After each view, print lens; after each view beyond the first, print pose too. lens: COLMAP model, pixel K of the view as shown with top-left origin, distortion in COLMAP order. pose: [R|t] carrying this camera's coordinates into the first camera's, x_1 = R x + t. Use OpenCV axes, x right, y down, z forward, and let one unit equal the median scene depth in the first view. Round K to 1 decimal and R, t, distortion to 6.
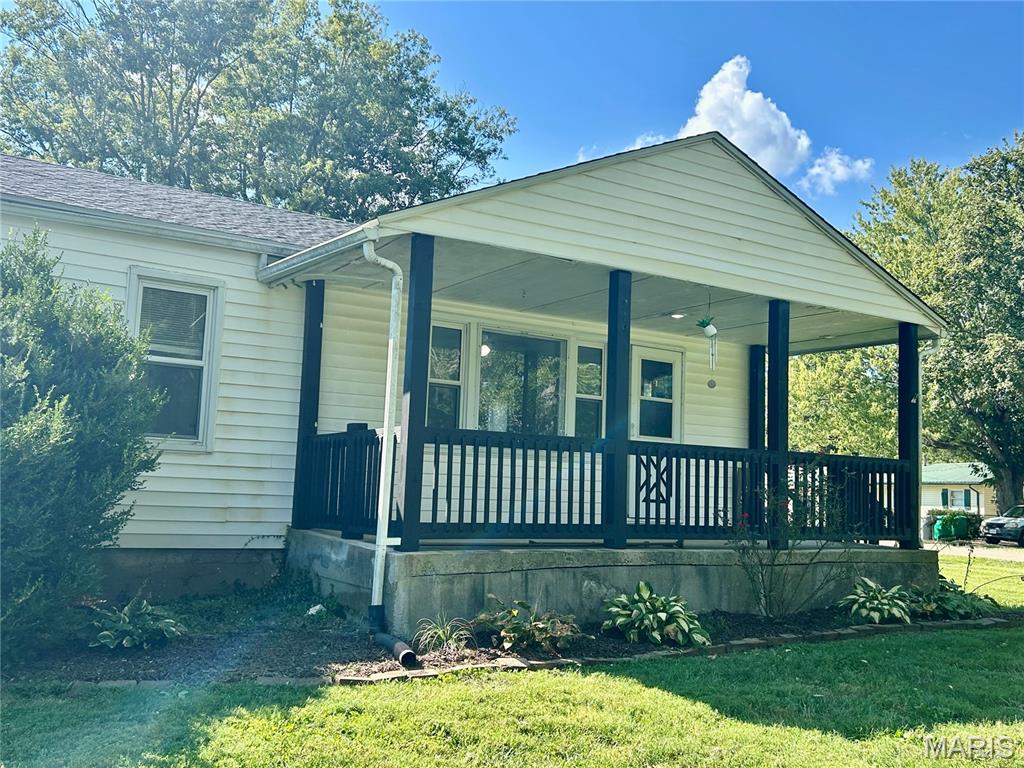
lens RADIAL K [[966.1, 0, 510.2], [0, 966.1, 379.1], [0, 0, 1]] dist [0.053294, 0.000000]
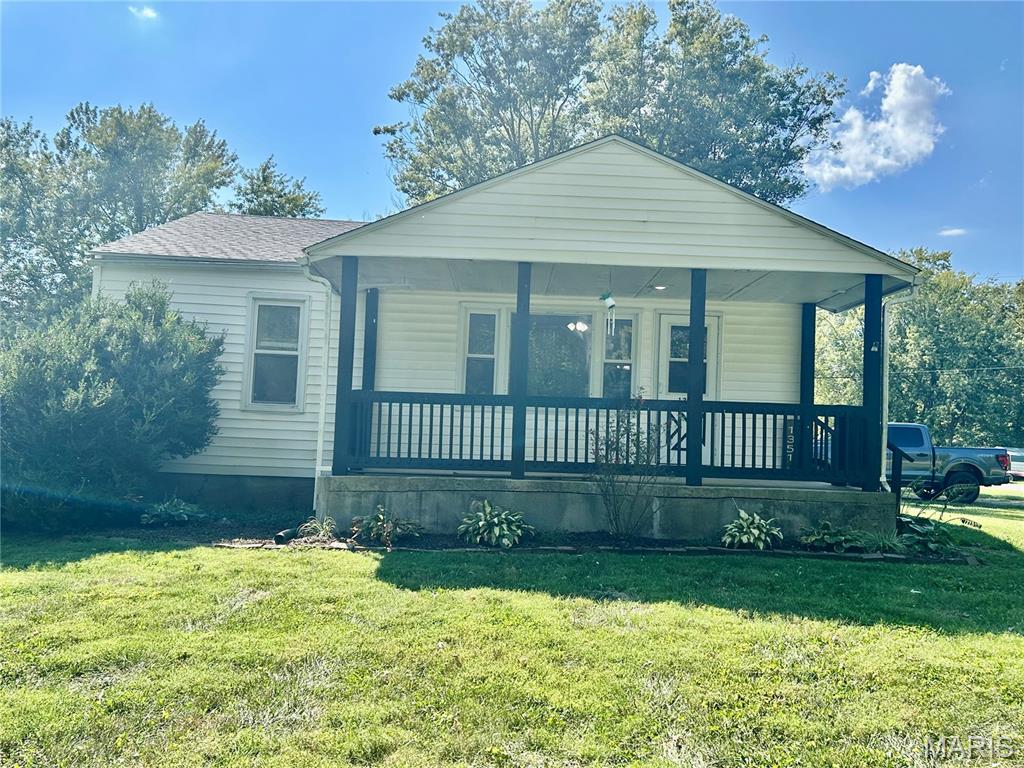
lens RADIAL K [[940.6, 0, 514.8], [0, 940.6, 386.6], [0, 0, 1]] dist [0.054419, 0.000000]
pose [[0.863959, -0.037529, -0.502161, 0.645216], [0.053891, 0.998383, 0.018104, 0.024895], [0.500669, -0.042703, 0.864585, -0.071101]]
